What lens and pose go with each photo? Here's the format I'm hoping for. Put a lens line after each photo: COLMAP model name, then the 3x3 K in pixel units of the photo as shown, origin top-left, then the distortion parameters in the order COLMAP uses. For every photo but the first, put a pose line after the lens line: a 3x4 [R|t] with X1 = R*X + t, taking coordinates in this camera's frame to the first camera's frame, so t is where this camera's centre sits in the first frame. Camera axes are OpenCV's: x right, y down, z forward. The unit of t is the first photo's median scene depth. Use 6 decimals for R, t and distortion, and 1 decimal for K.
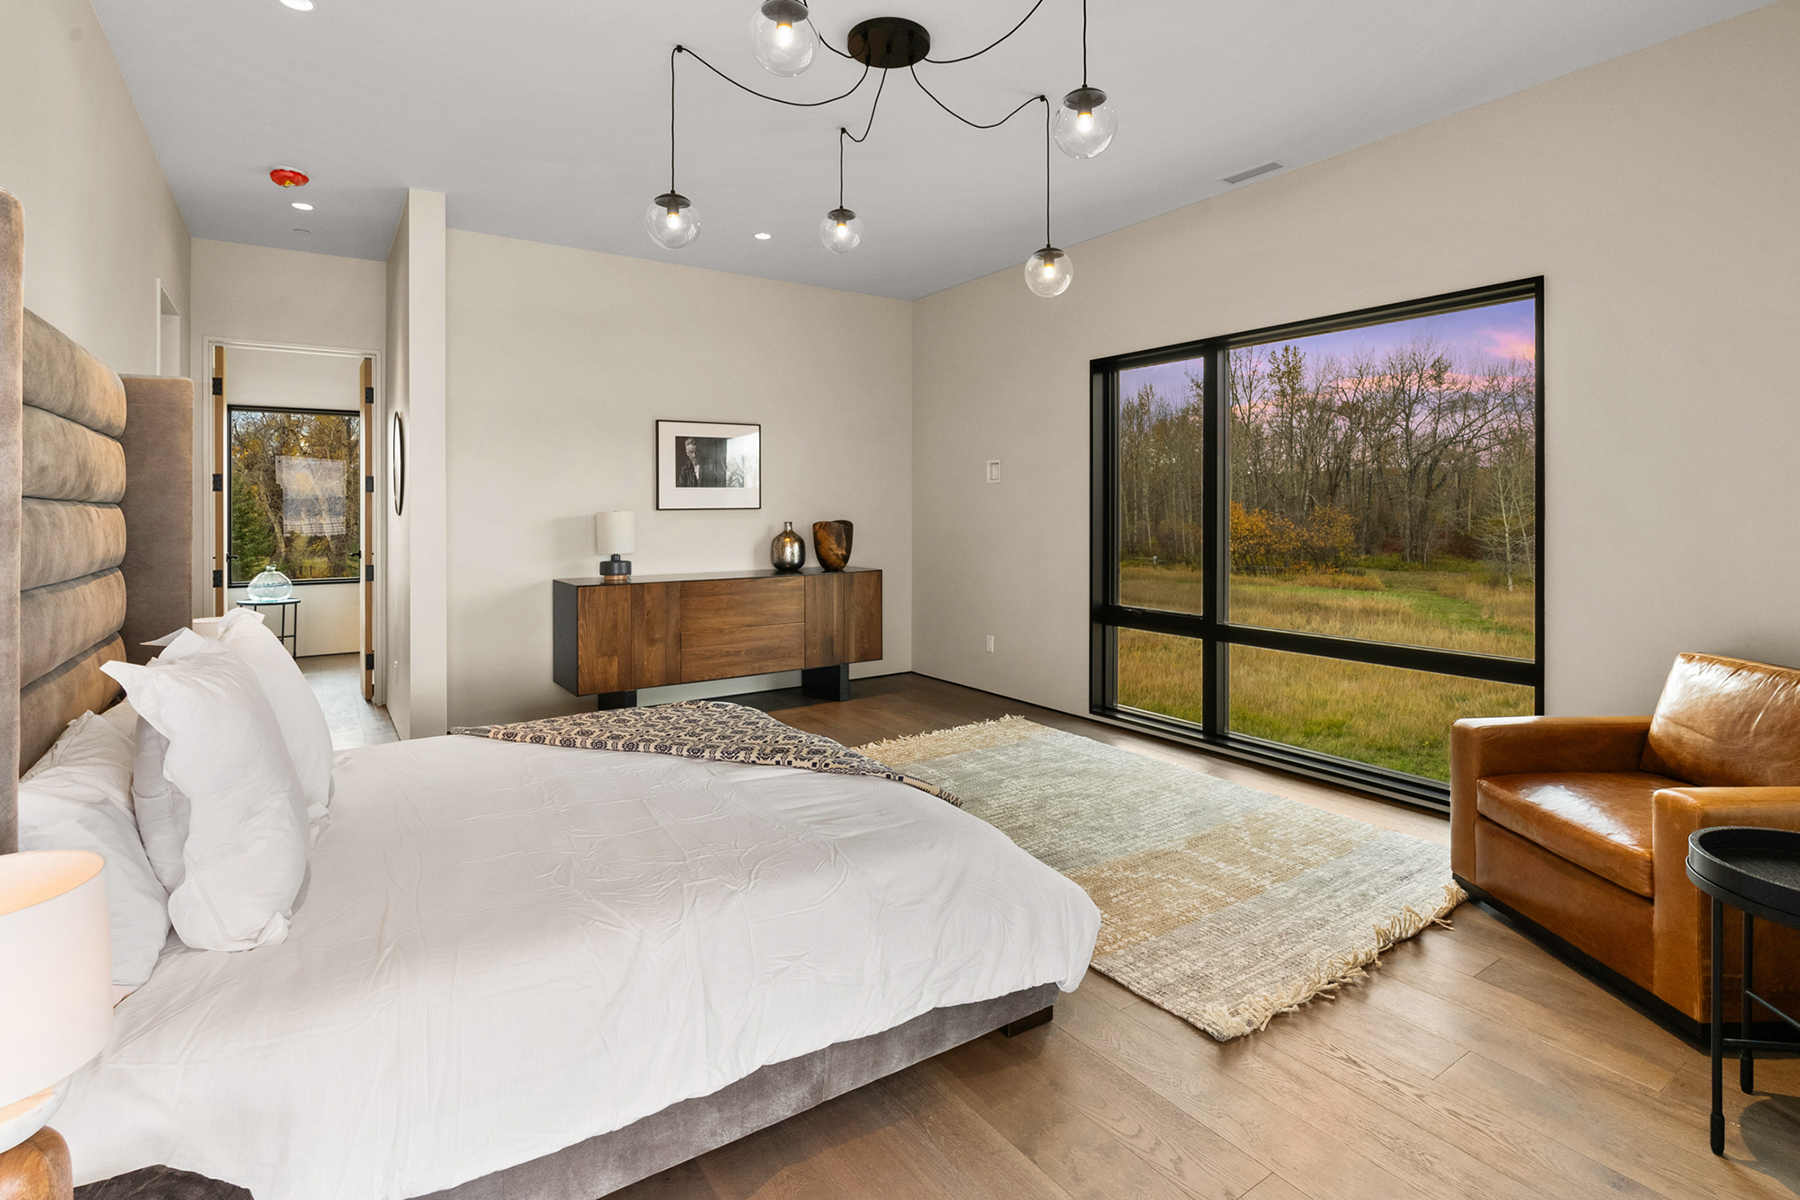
lens RADIAL K [[900.0, 0, 899.3], [0, 900.0, 508.3], [0, 0, 1]] dist [-0.000421, -0.000041]
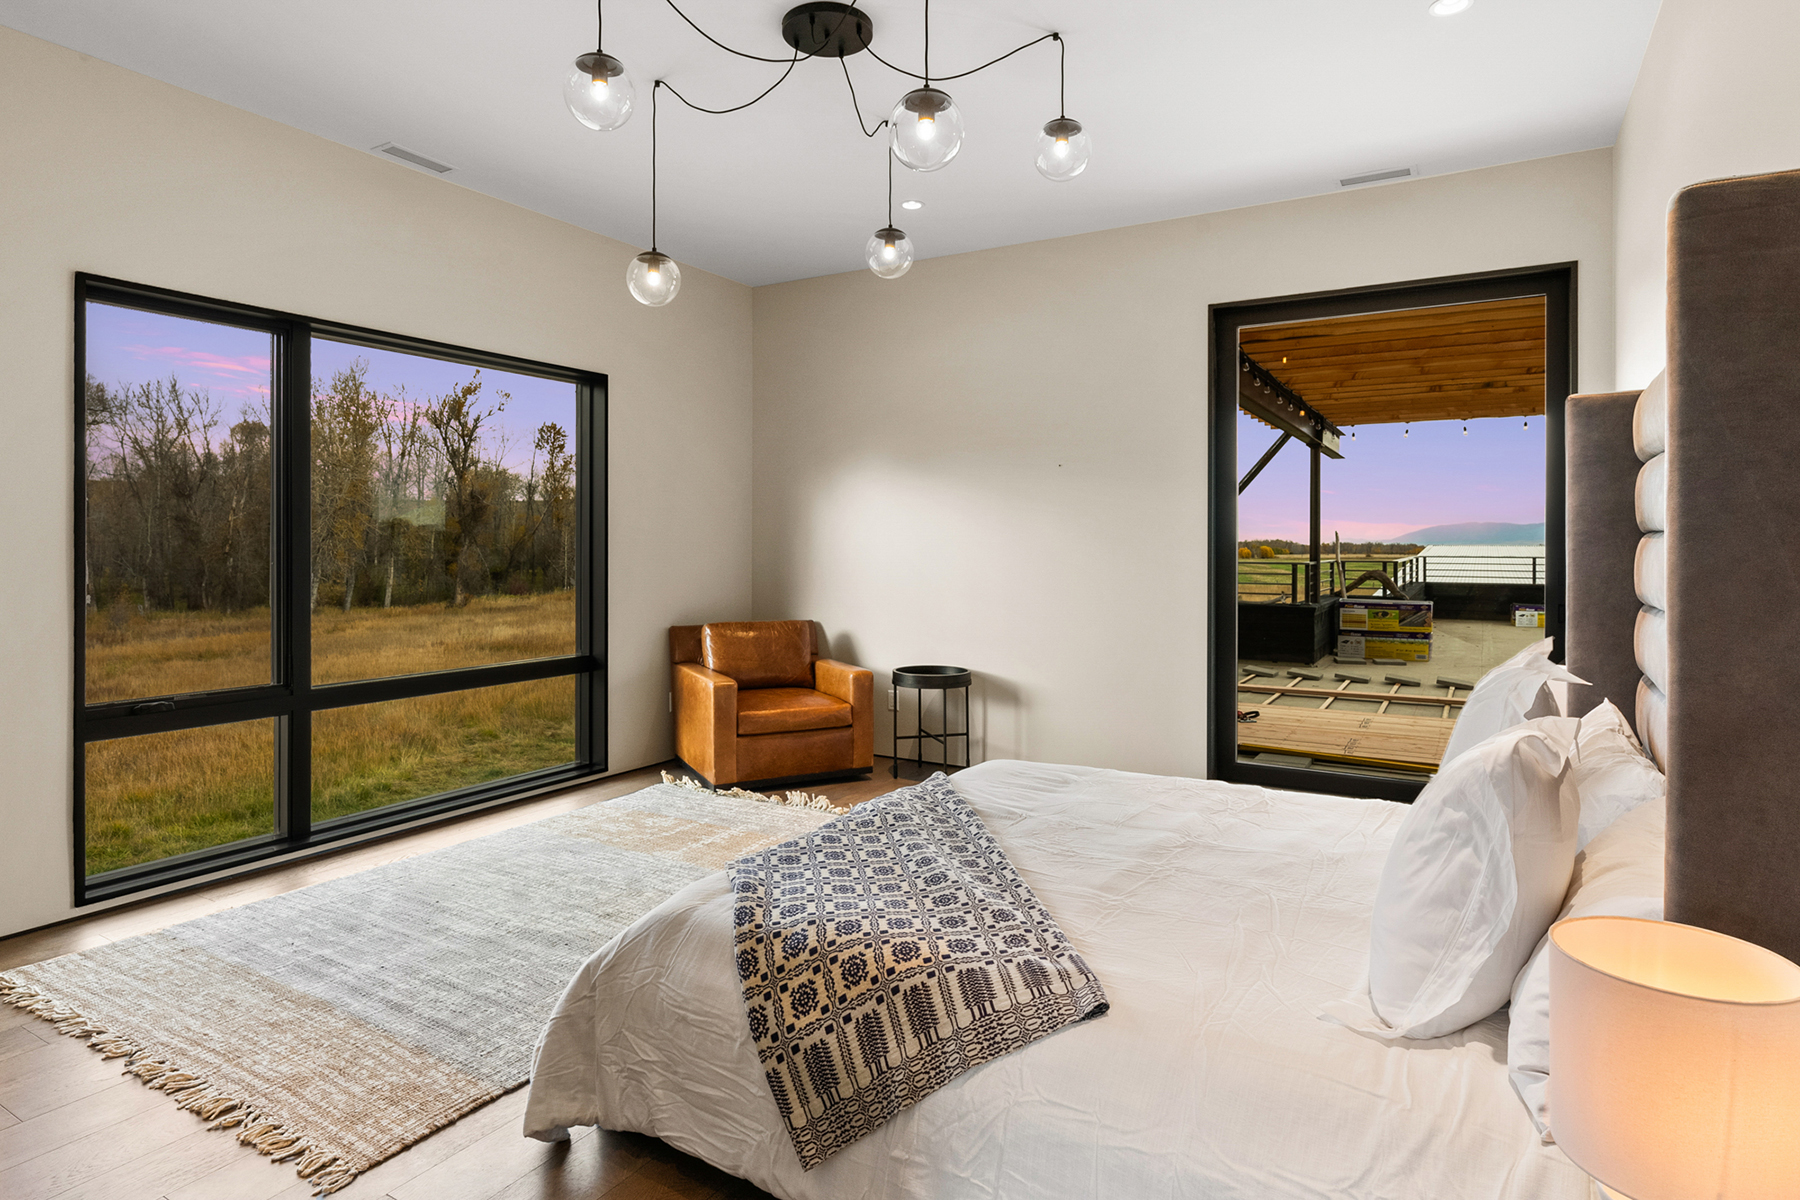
lens RADIAL K [[1008.6, 0, 899.9], [0, 1008.6, 540.4], [0, 0, 1]] dist [0.029944, 0.000594]
pose [[-0.438002, 0.003259, 0.898968, -0.648329], [0.001846, 0.999995, -0.002725, 0.005099], [-0.898972, 0.000466, -0.438006, 0.916529]]
